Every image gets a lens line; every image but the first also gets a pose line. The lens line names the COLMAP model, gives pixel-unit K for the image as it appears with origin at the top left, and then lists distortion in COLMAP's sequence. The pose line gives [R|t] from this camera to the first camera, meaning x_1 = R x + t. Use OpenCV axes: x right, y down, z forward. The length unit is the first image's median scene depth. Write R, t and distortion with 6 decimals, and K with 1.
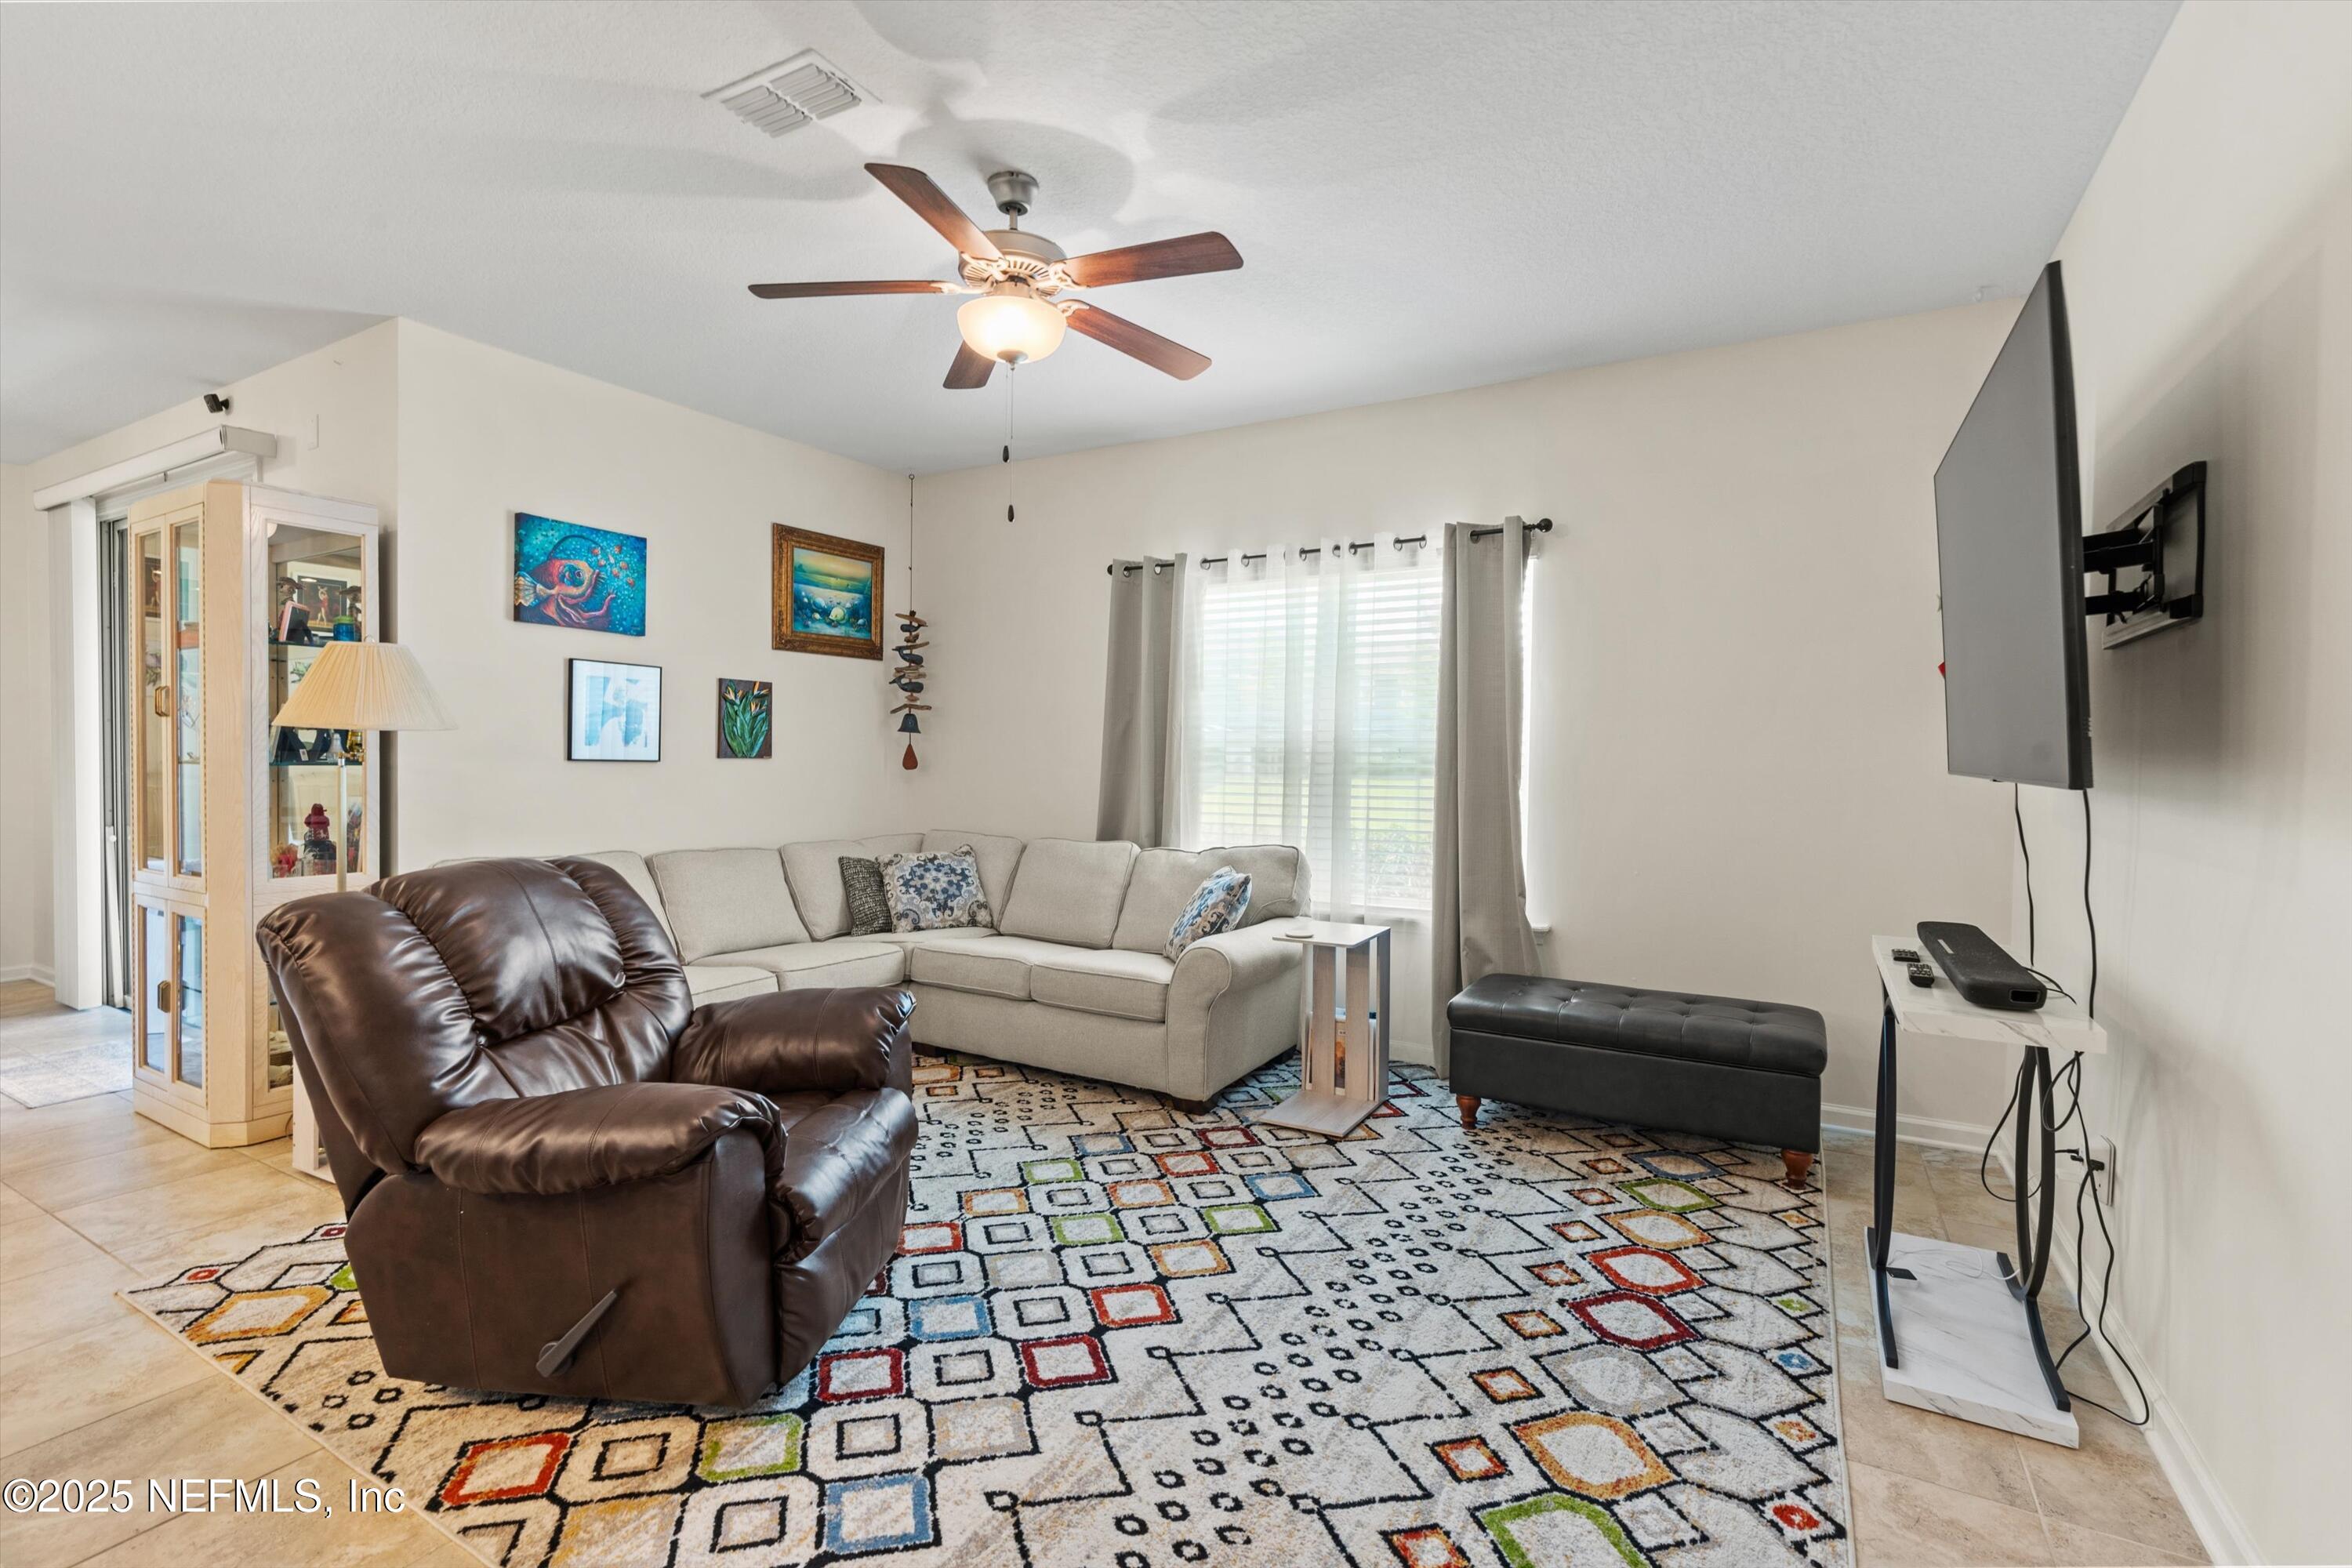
lens RADIAL K [[1051.6, 0, 1176.0], [0, 1051.6, 784.0], [0, 0, 1]] dist [-0.007473, 0.003557]
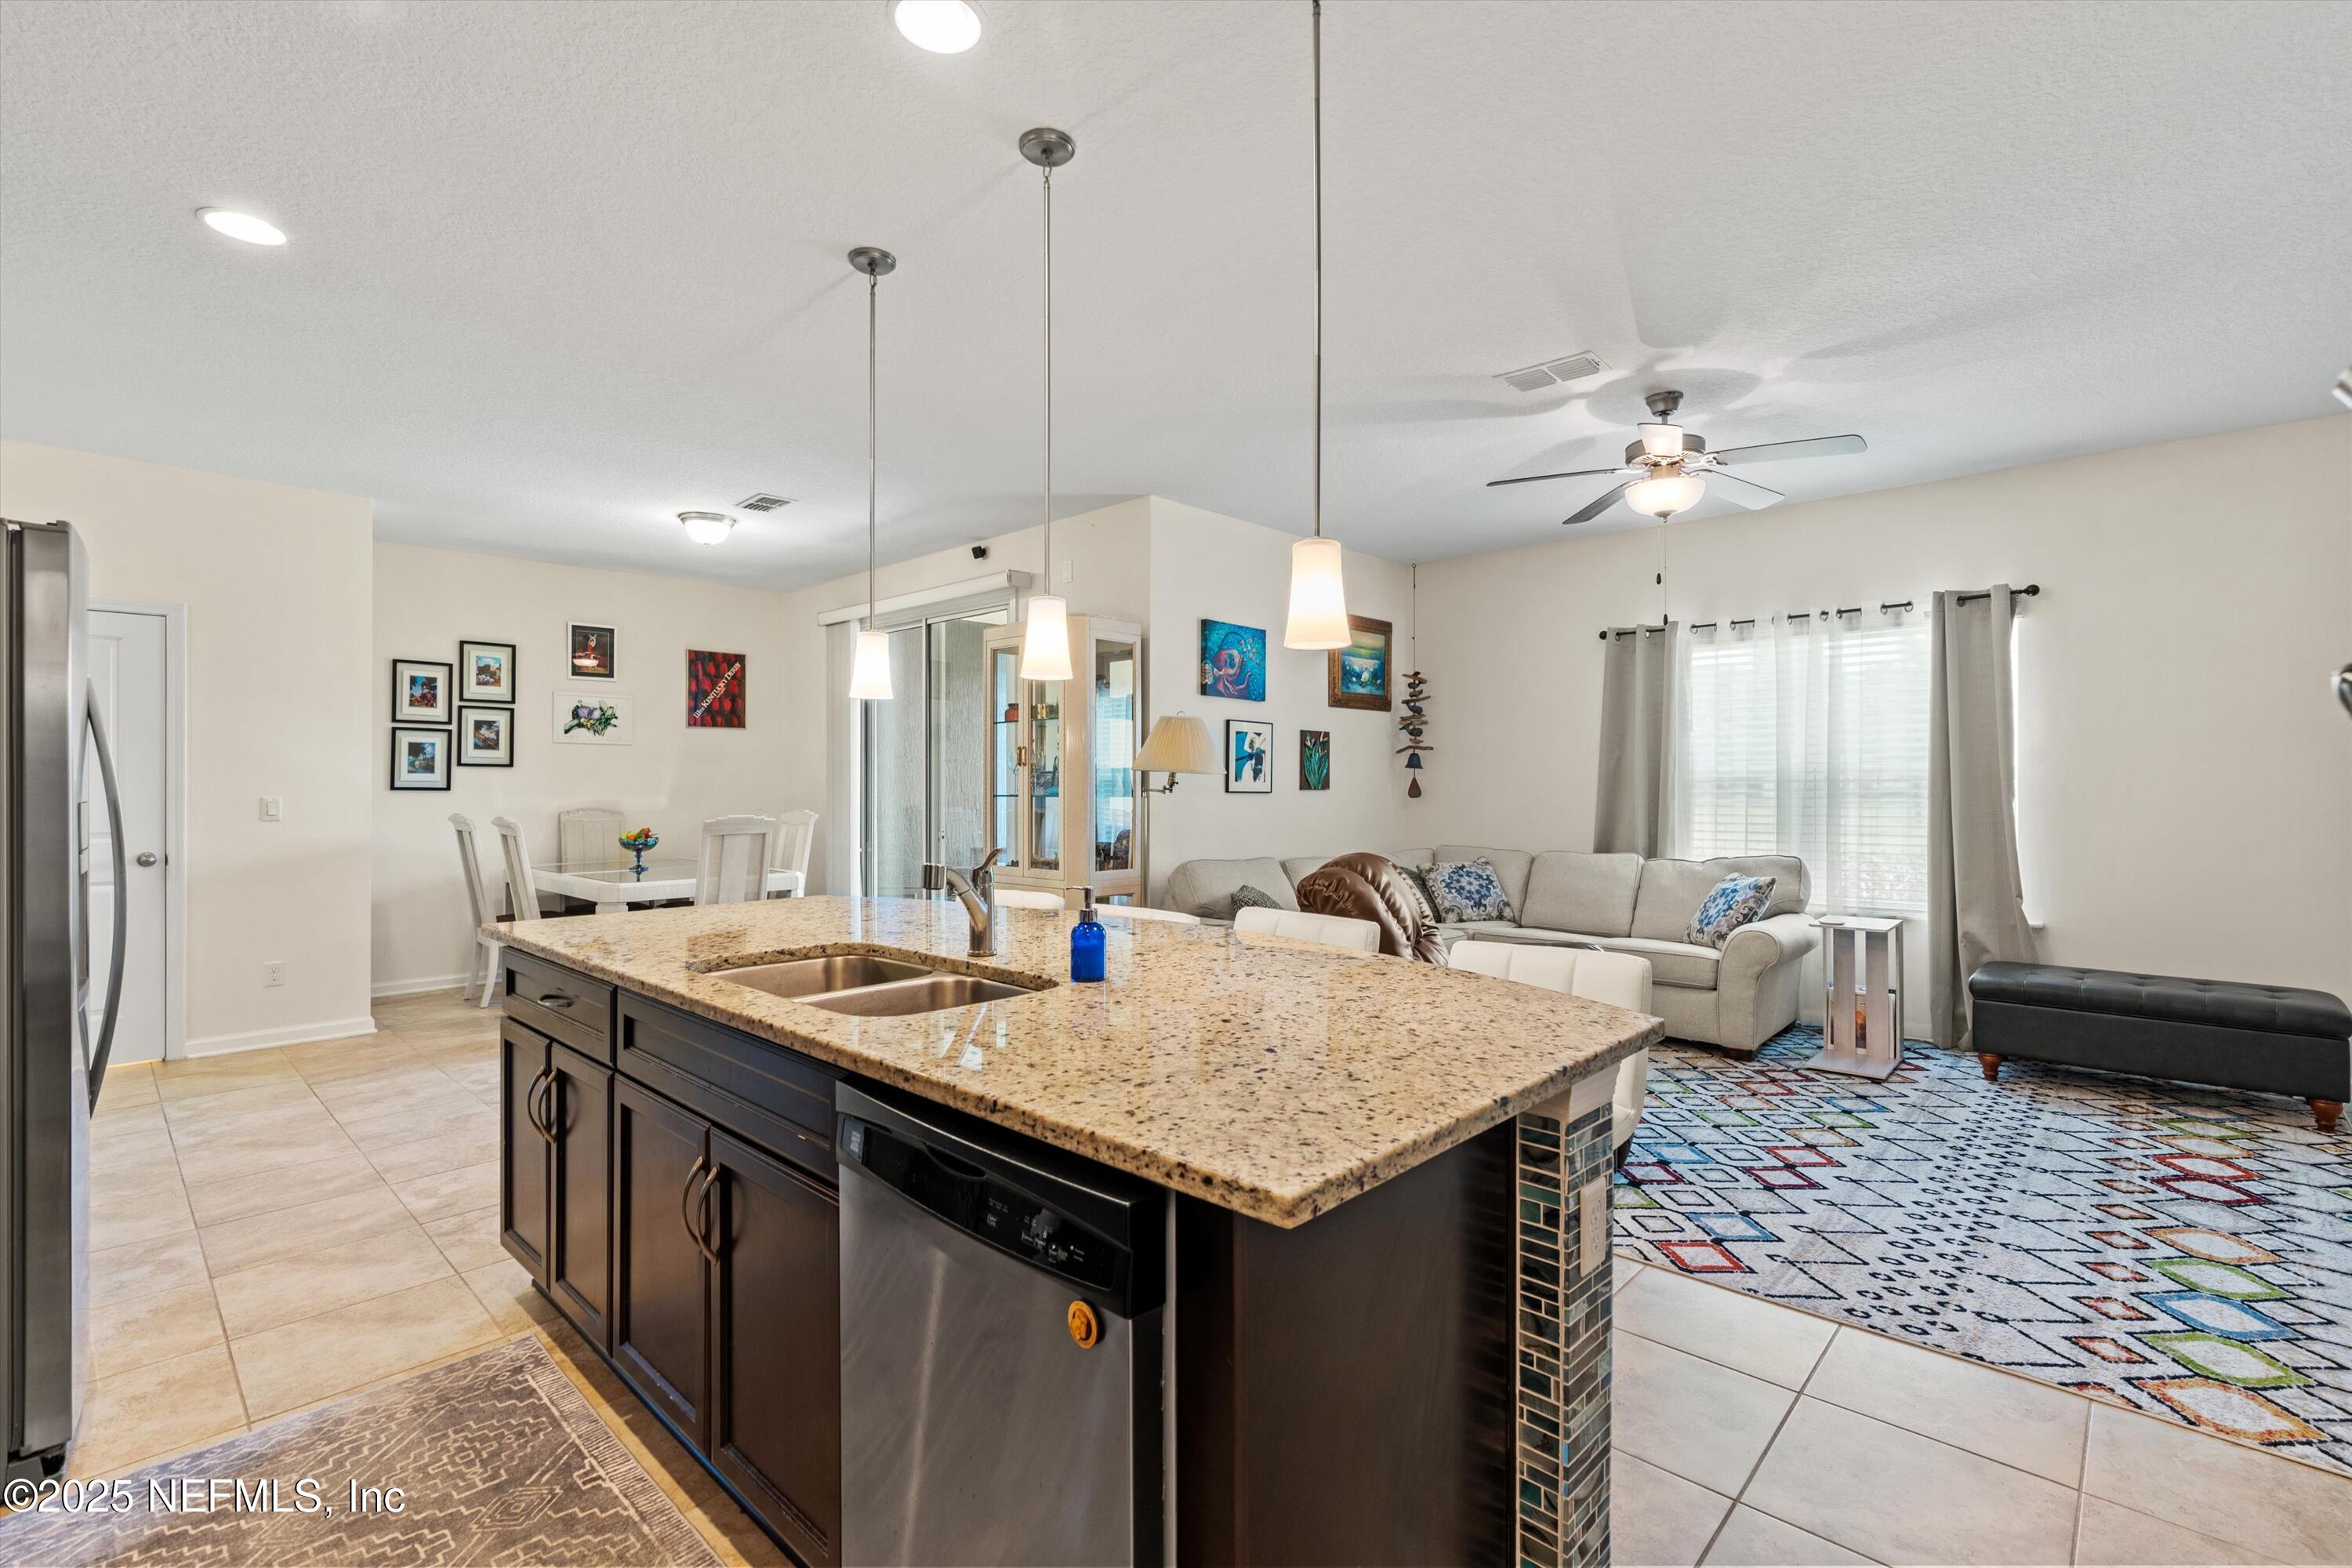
lens RADIAL K [[1051.6, 0, 1176.0], [0, 1051.6, 784.0], [0, 0, 1]] dist [-0.007473, 0.003557]
pose [[0.973897, -0.011069, -0.226721, -0.367650], [0.004463, 0.999551, -0.029629, 0.008617], [0.226947, 0.027843, 0.973509, -0.427197]]
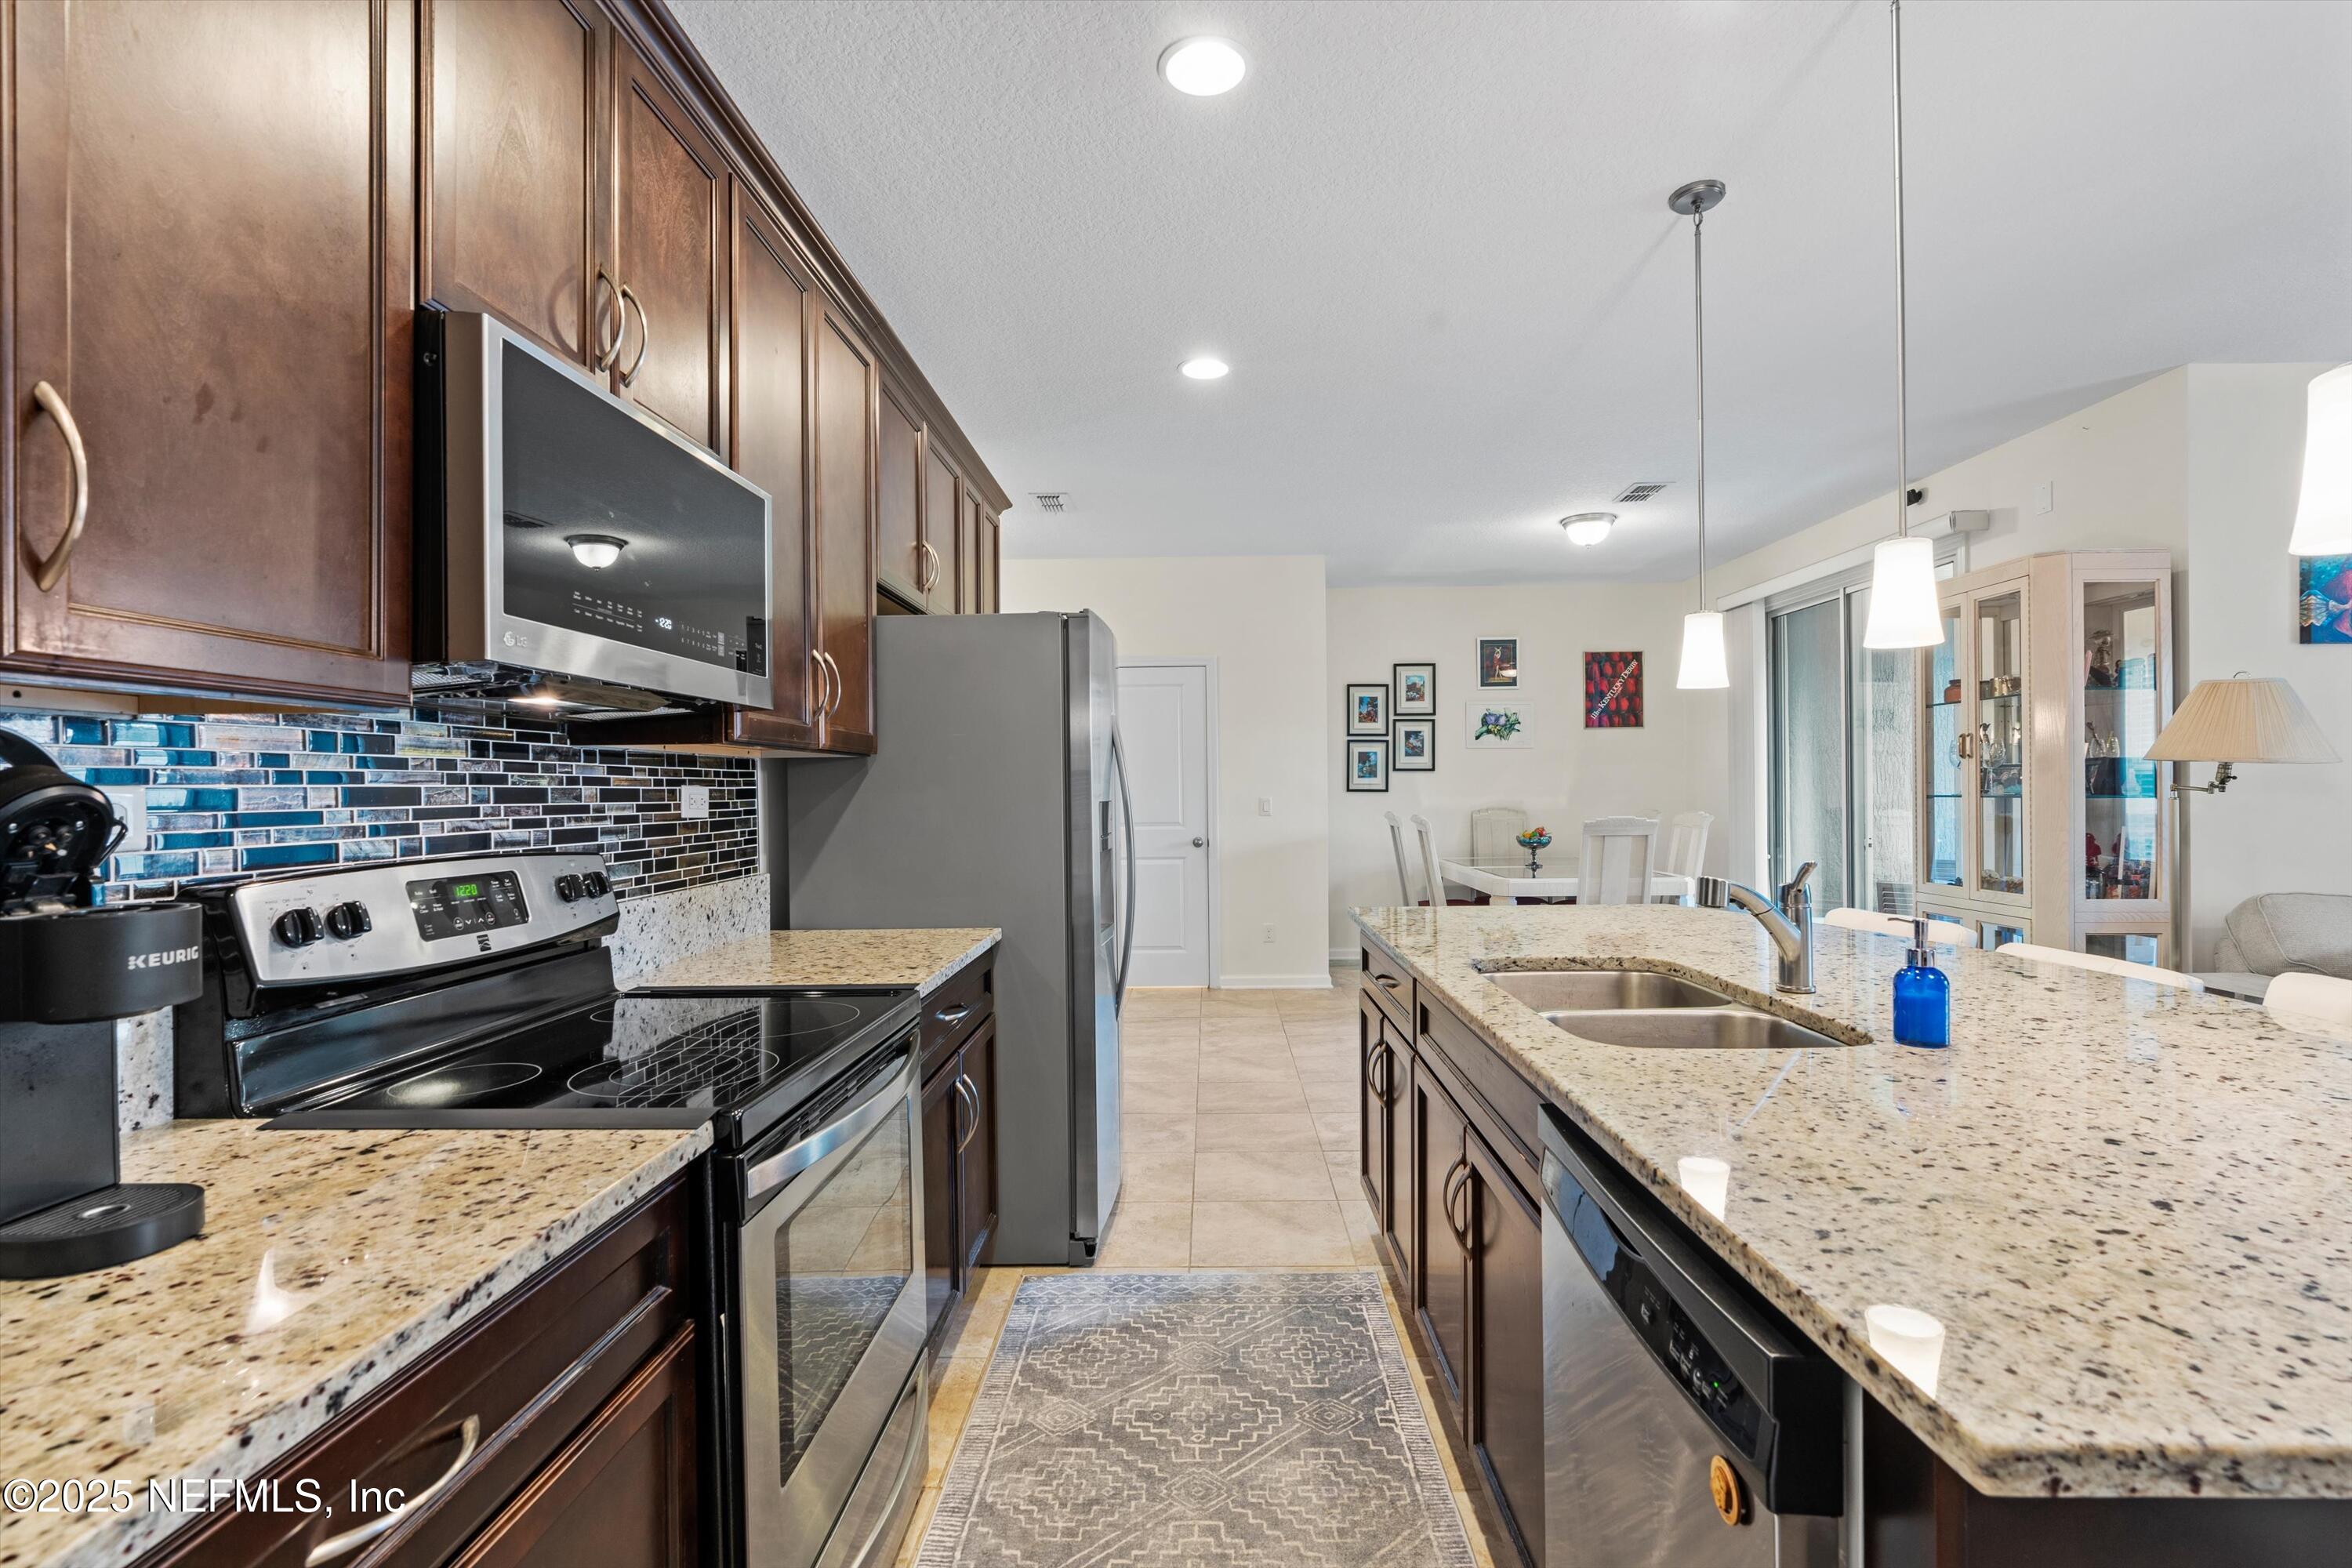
lens RADIAL K [[1055.6, 0, 1180.8], [0, 1055.6, 793.1], [0, 0, 1]] dist [-0.012778, 0.004735]
pose [[0.484854, -0.010992, -0.874526, -0.320833], [-0.010529, 0.999775, -0.018404, 0.007290], [0.874532, 0.018131, 0.484629, -0.357405]]
